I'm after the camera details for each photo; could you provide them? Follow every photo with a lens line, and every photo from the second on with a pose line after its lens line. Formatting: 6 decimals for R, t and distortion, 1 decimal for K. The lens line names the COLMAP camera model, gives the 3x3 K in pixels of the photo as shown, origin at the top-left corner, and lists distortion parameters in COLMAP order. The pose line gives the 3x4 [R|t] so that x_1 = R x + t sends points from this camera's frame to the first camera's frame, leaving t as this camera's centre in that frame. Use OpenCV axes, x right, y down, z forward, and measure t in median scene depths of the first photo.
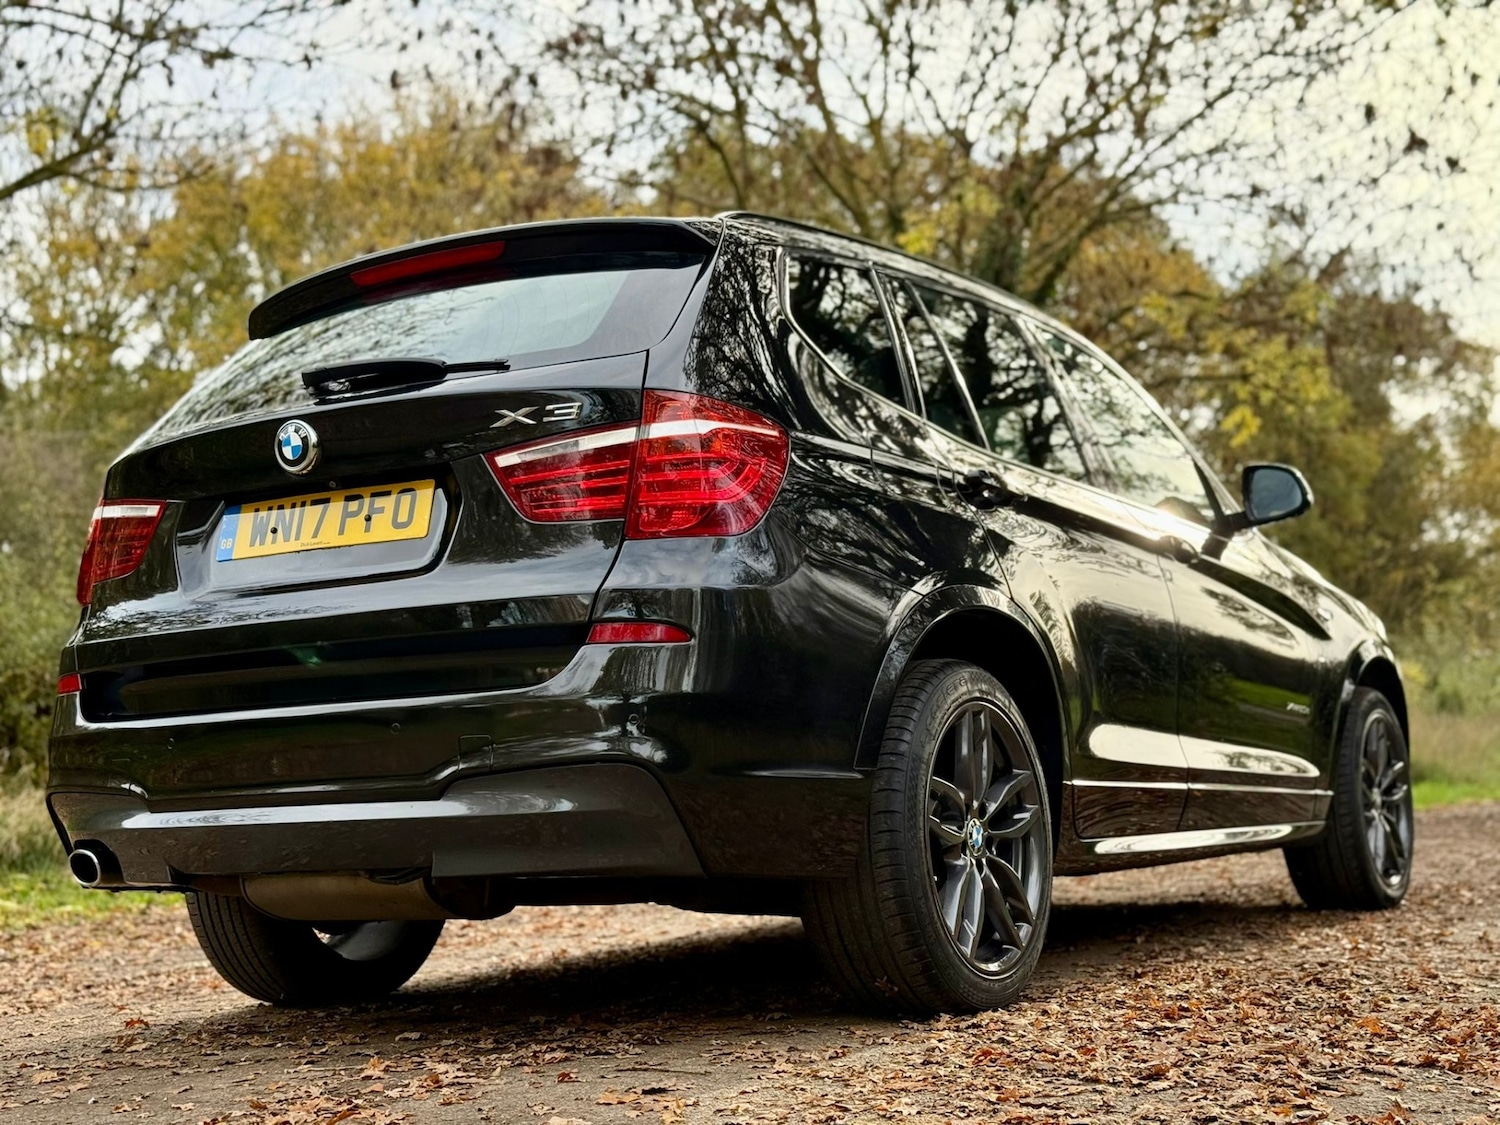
lens RADIAL K [[2129.6, 0, 741.5], [0, 2129.6, 575.0], [0, 0, 1]] dist [0.098952, 0.000000]
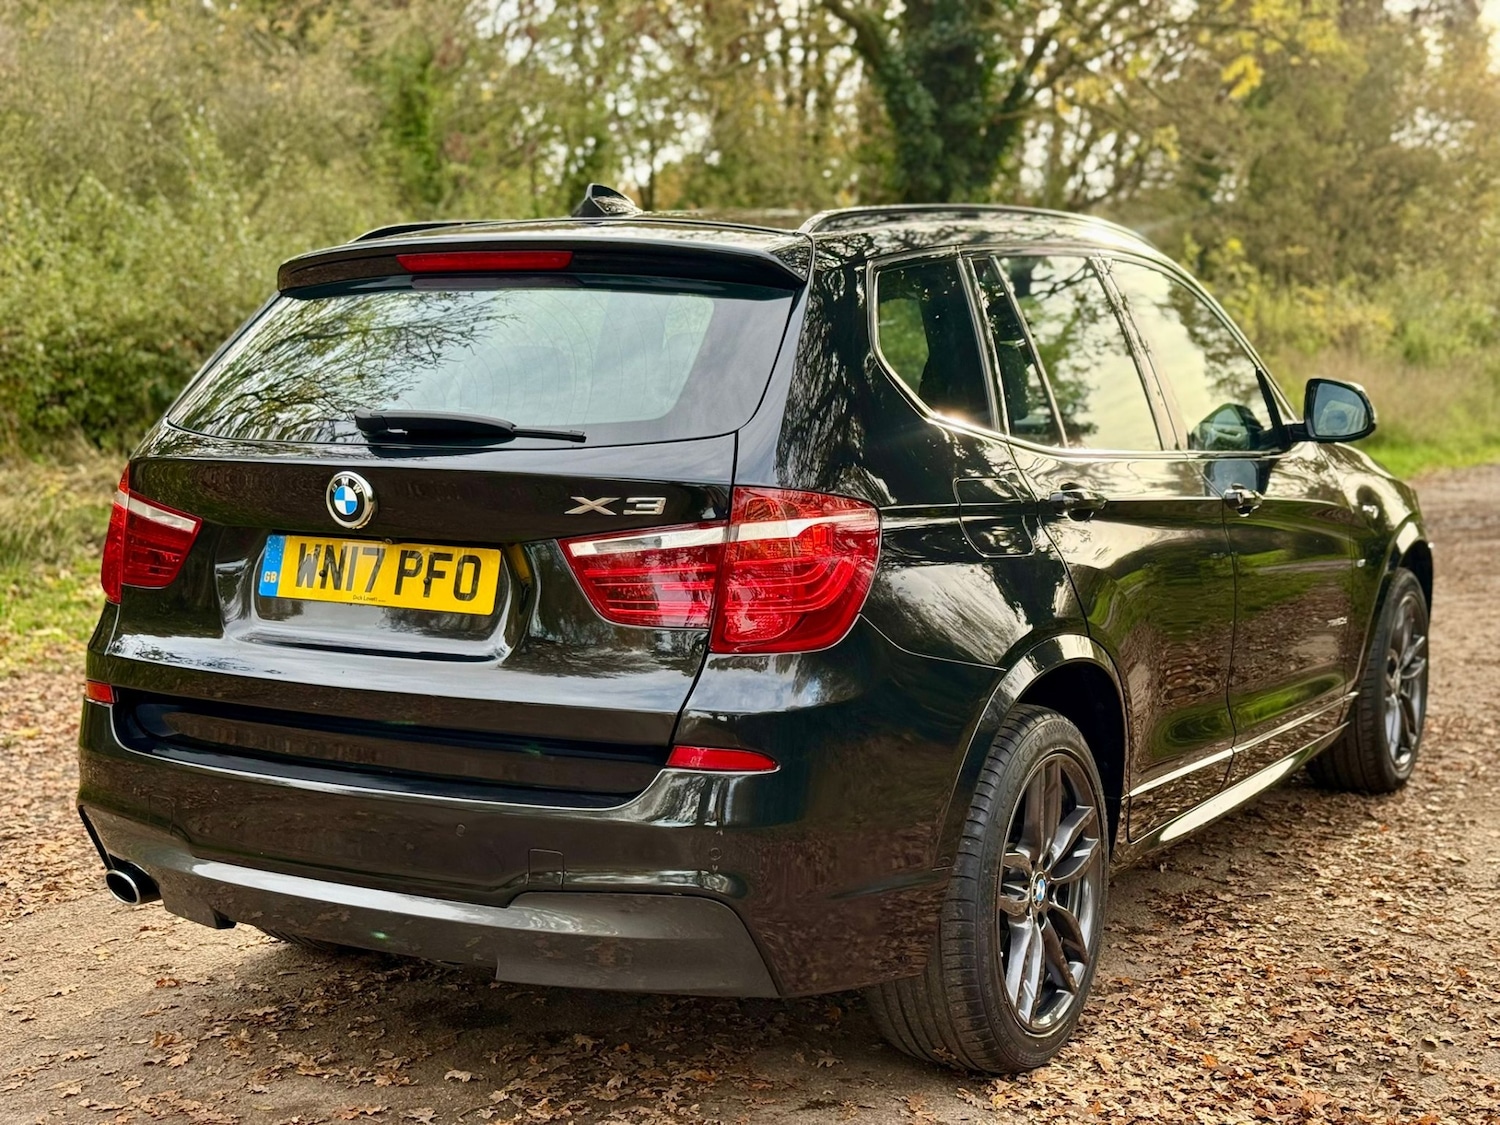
lens RADIAL K [[2129.6, 0, 747.4], [0, 2129.6, 556.5], [0, 0, 1]] dist [0.098952, 0.000000]
pose [[0.998606, 0.036592, 0.038030, -0.069933], [-0.043960, 0.975464, 0.215726, -0.243562], [-0.029203, -0.217097, 0.975713, 0.083054]]
